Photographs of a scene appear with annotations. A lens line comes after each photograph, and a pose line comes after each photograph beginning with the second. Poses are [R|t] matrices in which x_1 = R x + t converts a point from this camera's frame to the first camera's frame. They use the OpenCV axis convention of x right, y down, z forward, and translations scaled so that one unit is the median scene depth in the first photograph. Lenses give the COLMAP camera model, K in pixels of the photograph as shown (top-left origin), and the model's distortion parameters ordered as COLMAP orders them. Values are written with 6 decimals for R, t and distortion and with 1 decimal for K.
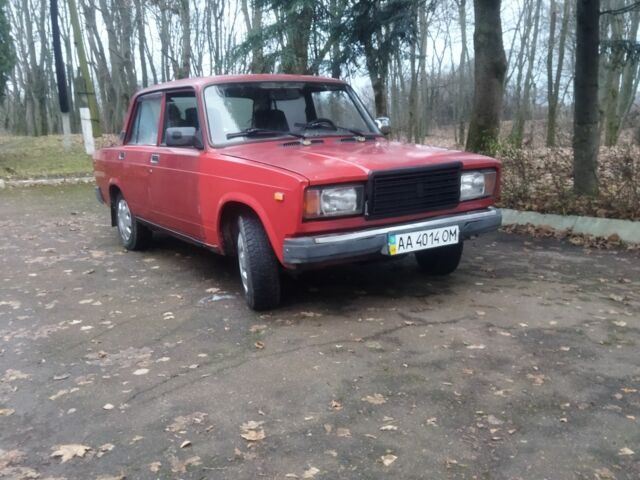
lens RADIAL K [[630.4, 0, 320.0], [0, 630.4, 240.0], [0, 0, 1]] dist [0.009270, 0.005269]
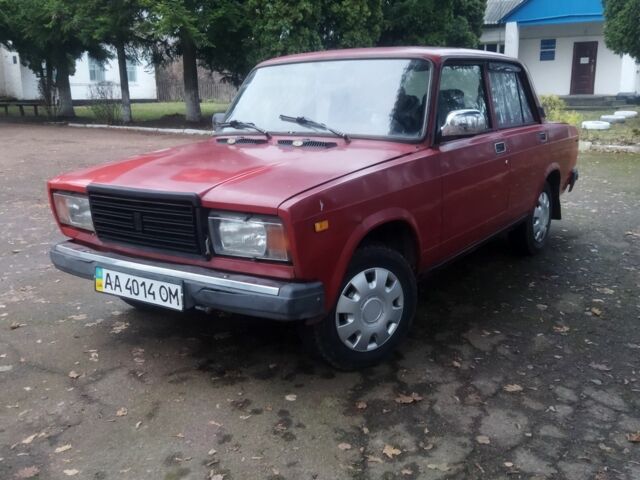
lens RADIAL K [[630.4, 0, 320.0], [0, 630.4, 240.0], [0, 0, 1]] dist [0.009270, 0.005269]
pose [[0.413894, 0.244048, -0.877002, 0.897841], [-0.173741, 0.966863, 0.187058, -0.232366], [0.893592, 0.074949, 0.442580, 0.865839]]
